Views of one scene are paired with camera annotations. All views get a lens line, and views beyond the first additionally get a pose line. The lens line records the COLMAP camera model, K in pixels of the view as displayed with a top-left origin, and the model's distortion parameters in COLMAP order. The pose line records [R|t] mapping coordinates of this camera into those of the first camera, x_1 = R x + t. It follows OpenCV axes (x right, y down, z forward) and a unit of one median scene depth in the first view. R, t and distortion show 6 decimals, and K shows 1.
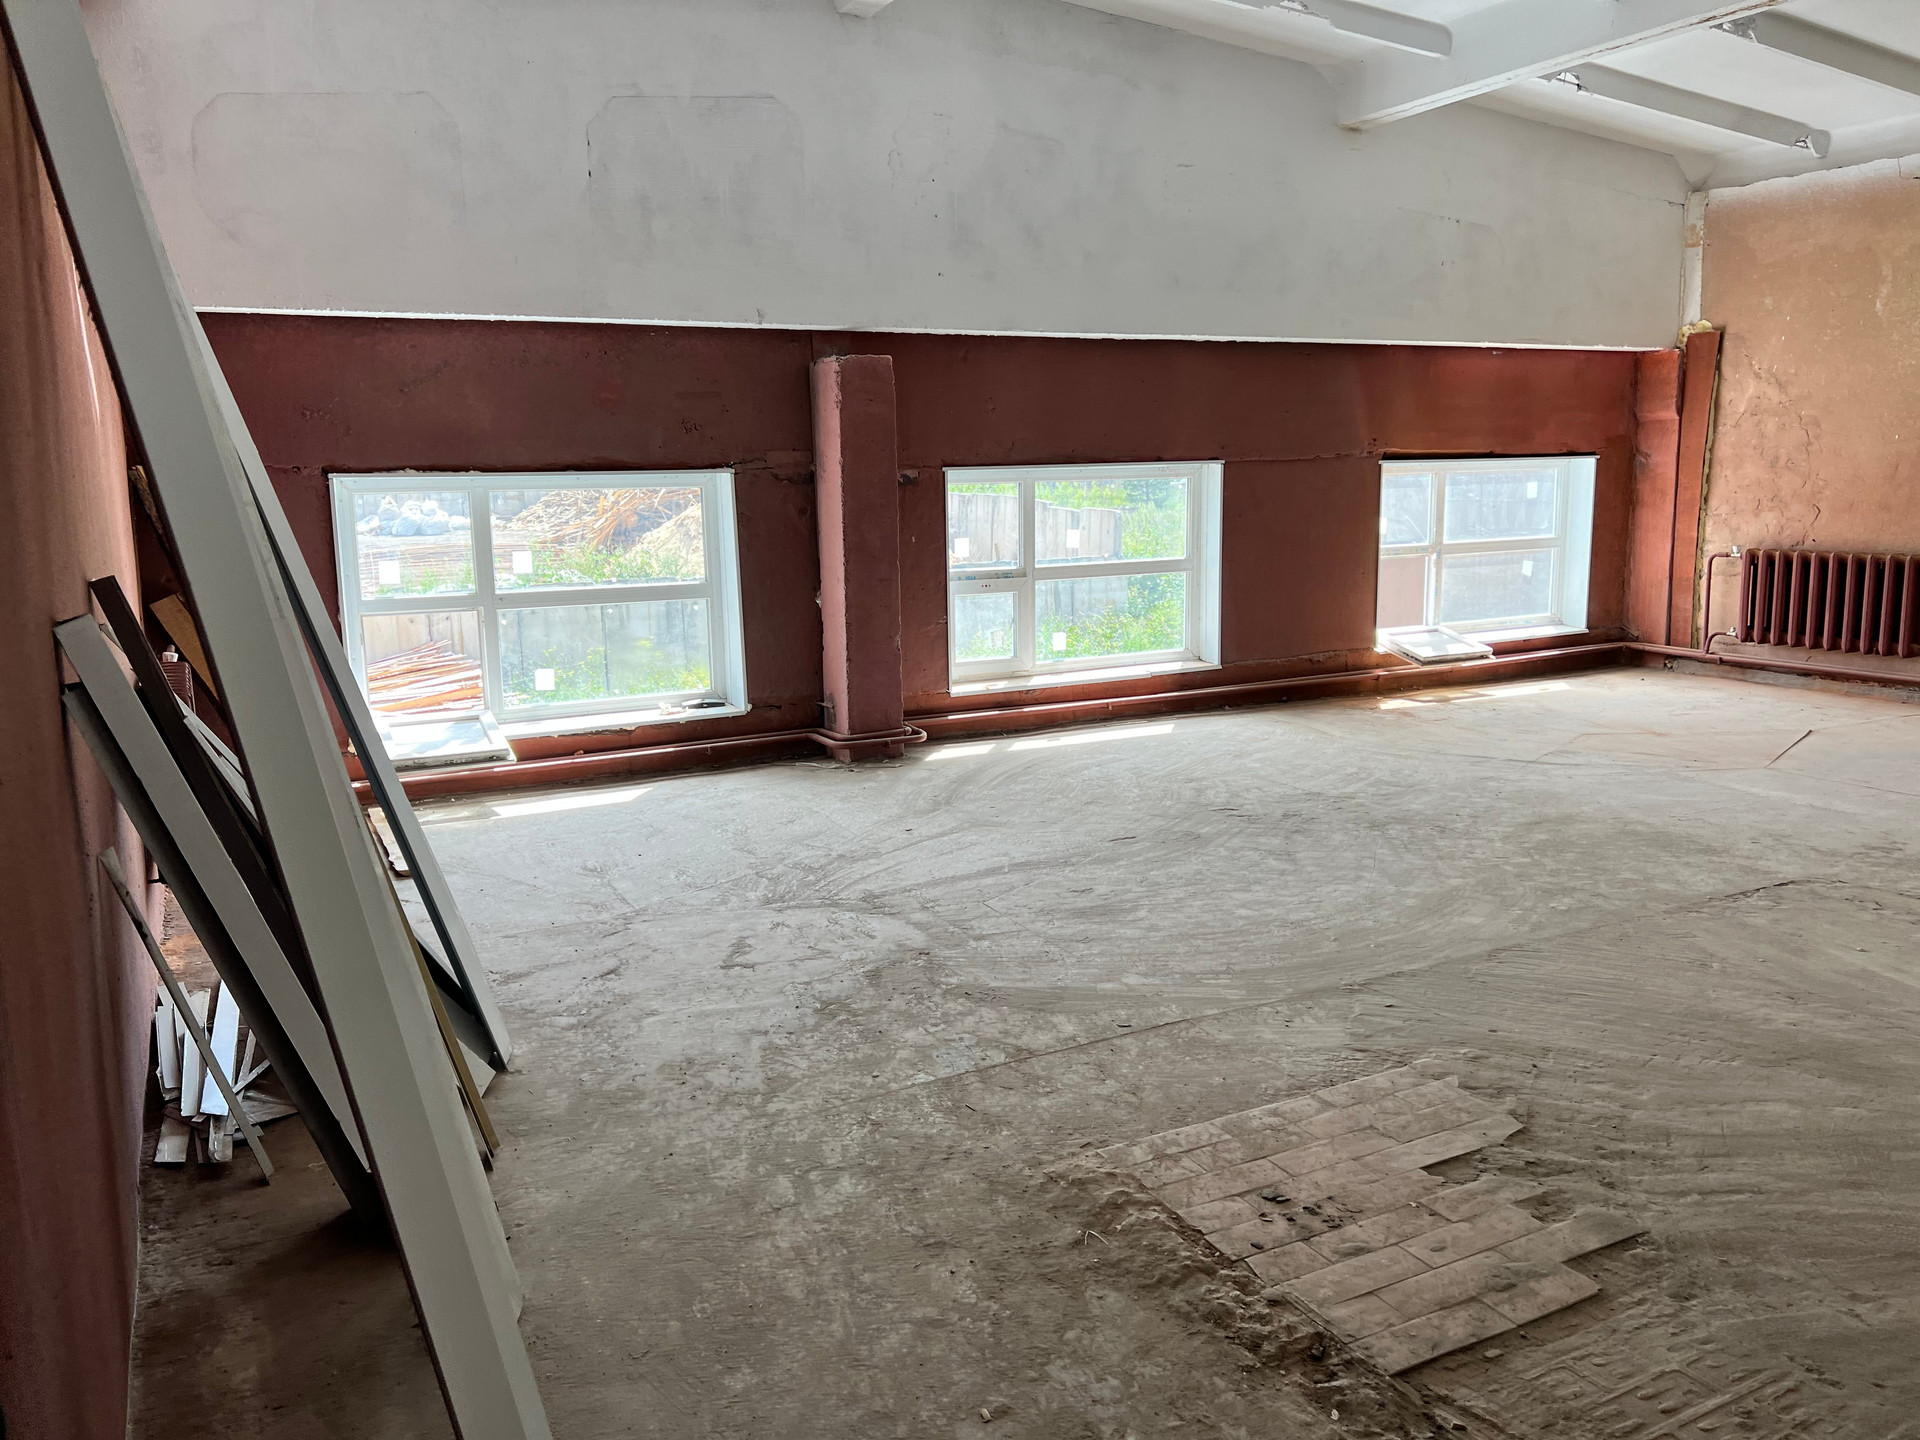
lens RADIAL K [[1477.3, 0, 960.0], [0, 1477.3, 720.0], [0, 0, 1]] dist [0.074920, -0.126455]
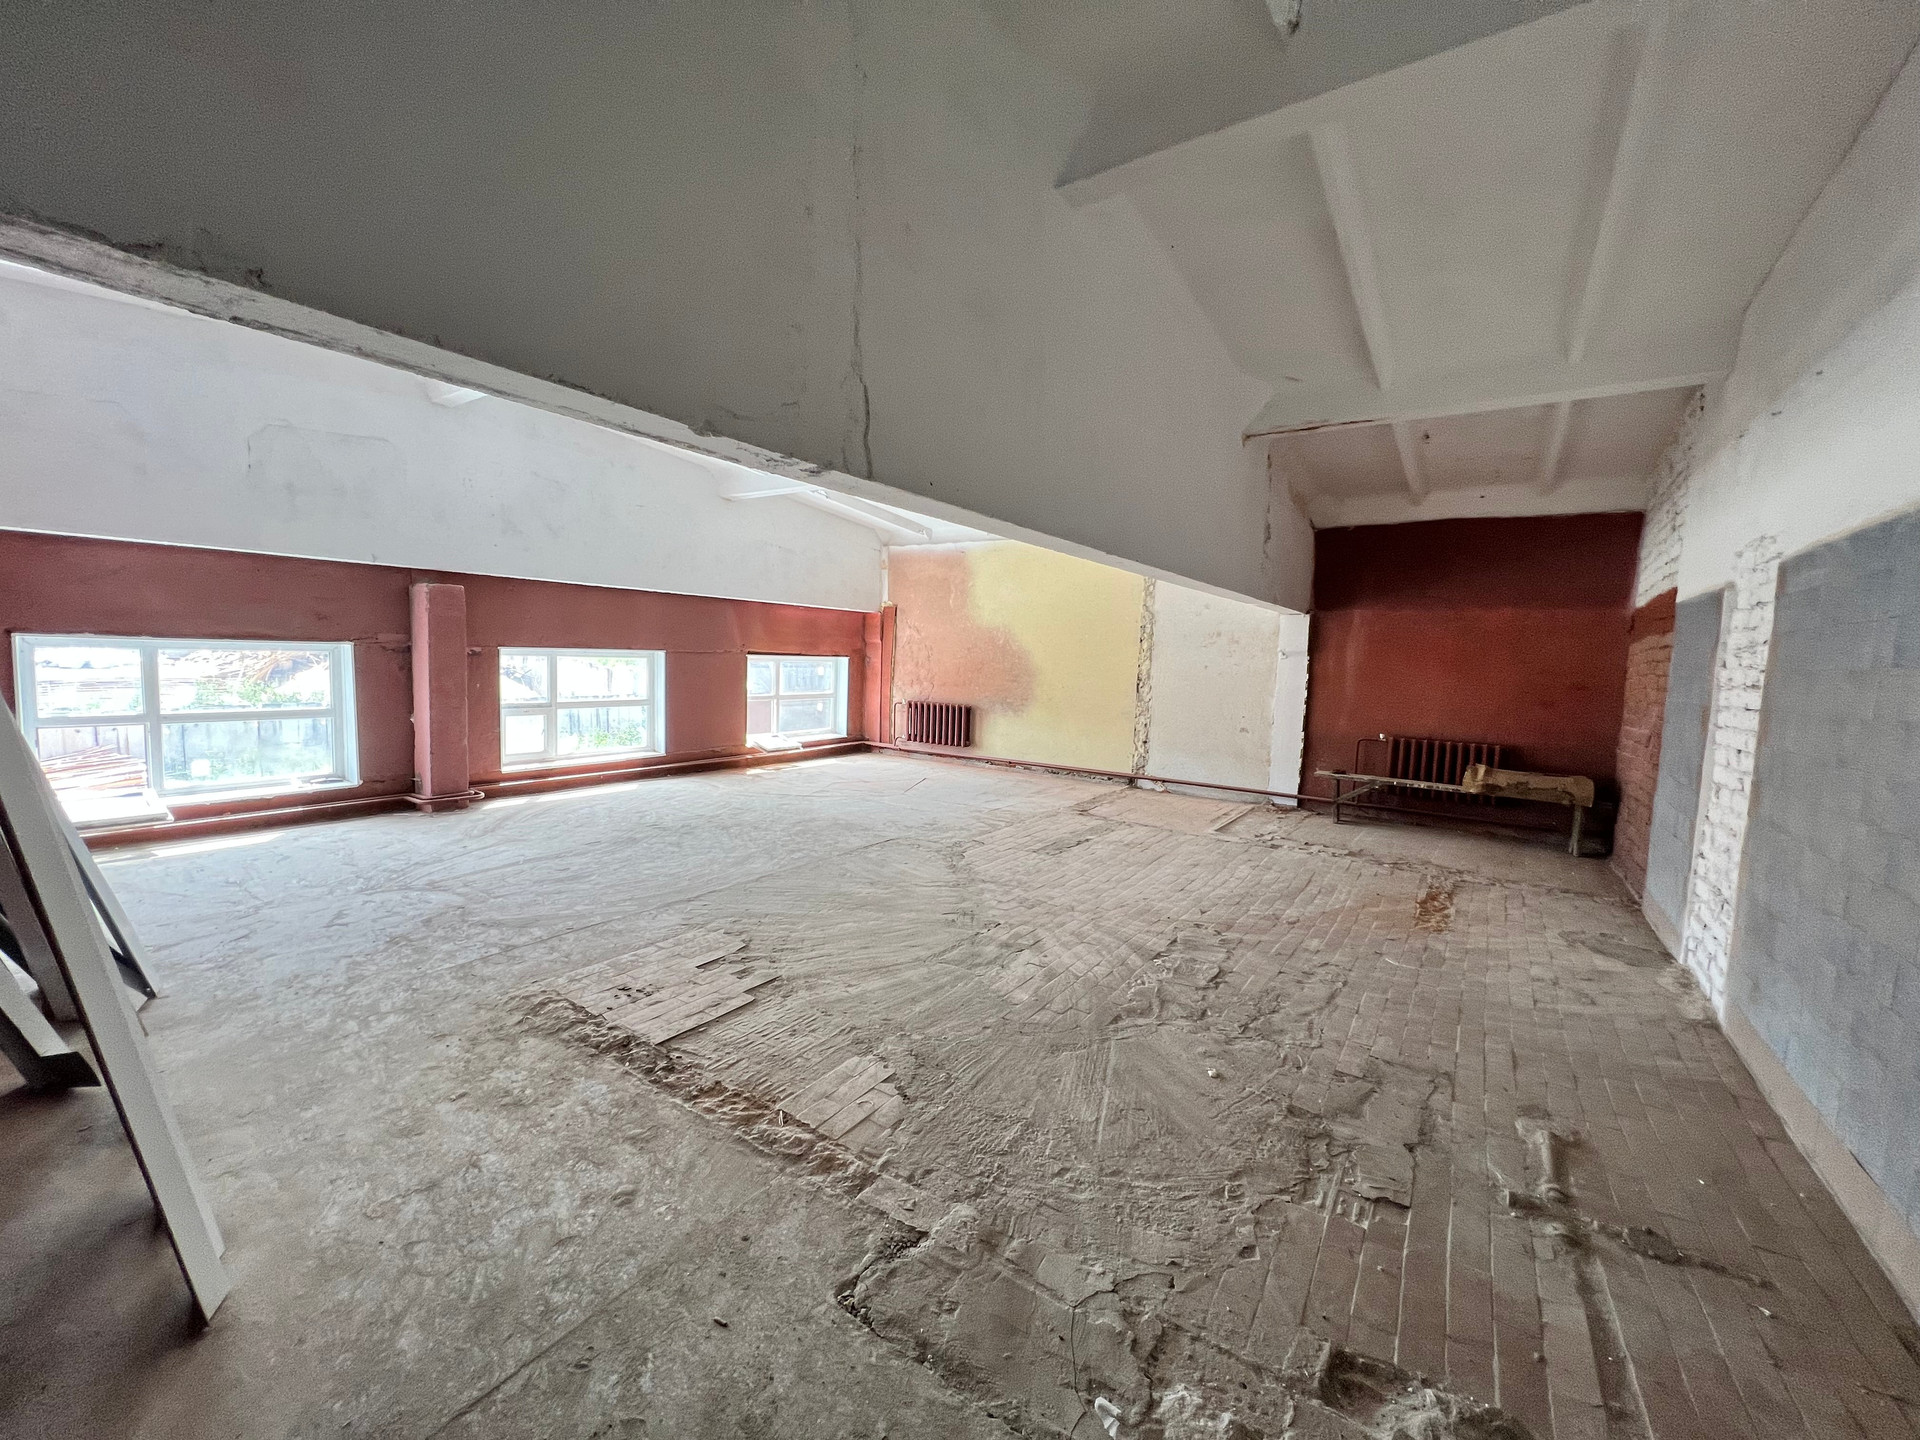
lens RADIAL K [[772.3, 0, 960.0], [0, 772.3, 720.0], [0, 0, 1]] dist [-0.003828, 0.000054]
pose [[0.876301, 0.007205, 0.481710, 0.055713], [0.031945, 0.996819, -0.073021, 0.011220], [-0.480704, 0.079377, 0.873283, -0.175419]]
